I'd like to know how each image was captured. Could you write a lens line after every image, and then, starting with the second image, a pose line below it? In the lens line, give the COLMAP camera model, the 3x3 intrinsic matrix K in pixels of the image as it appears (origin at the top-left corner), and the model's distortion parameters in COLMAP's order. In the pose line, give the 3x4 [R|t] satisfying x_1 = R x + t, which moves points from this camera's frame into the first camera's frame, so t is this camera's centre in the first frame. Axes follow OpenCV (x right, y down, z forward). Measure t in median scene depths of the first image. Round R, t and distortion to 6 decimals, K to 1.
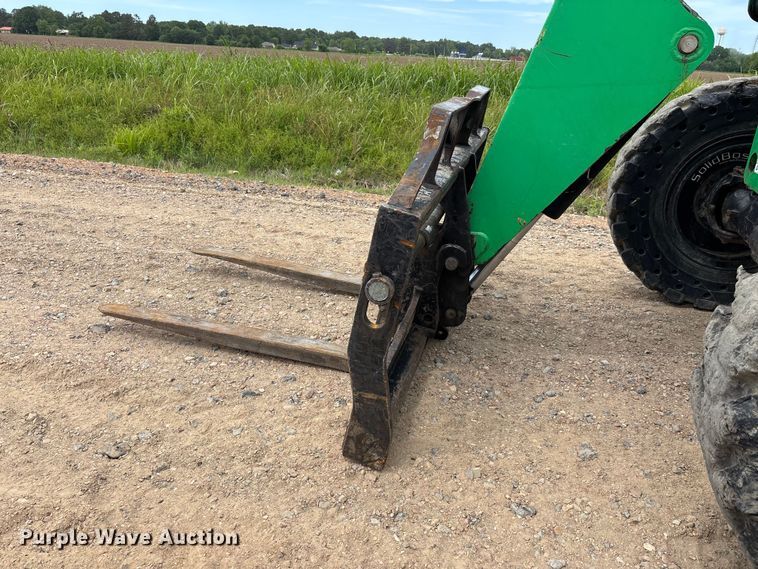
lens RADIAL K [[578.9, 0, 381.8], [0, 578.9, 290.6], [0, 0, 1]] dist [0.044267, -0.055673]
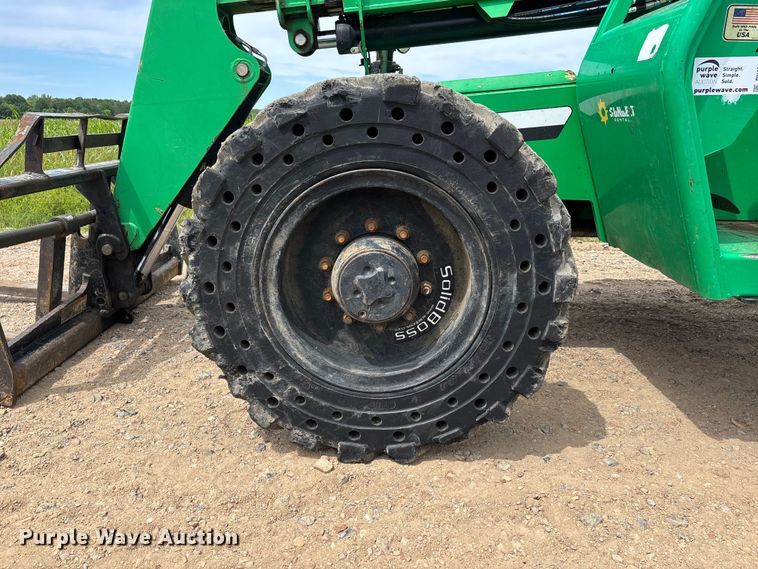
lens RADIAL K [[583.6, 0, 364.0], [0, 583.6, 282.6], [0, 0, 1]] dist [0.030587, -0.022029]
pose [[0.970819, -0.092166, 0.221397, 0.364805], [0.117054, 0.987870, -0.102034, 0.209990], [-0.209307, 0.124972, 0.969831, -0.293274]]
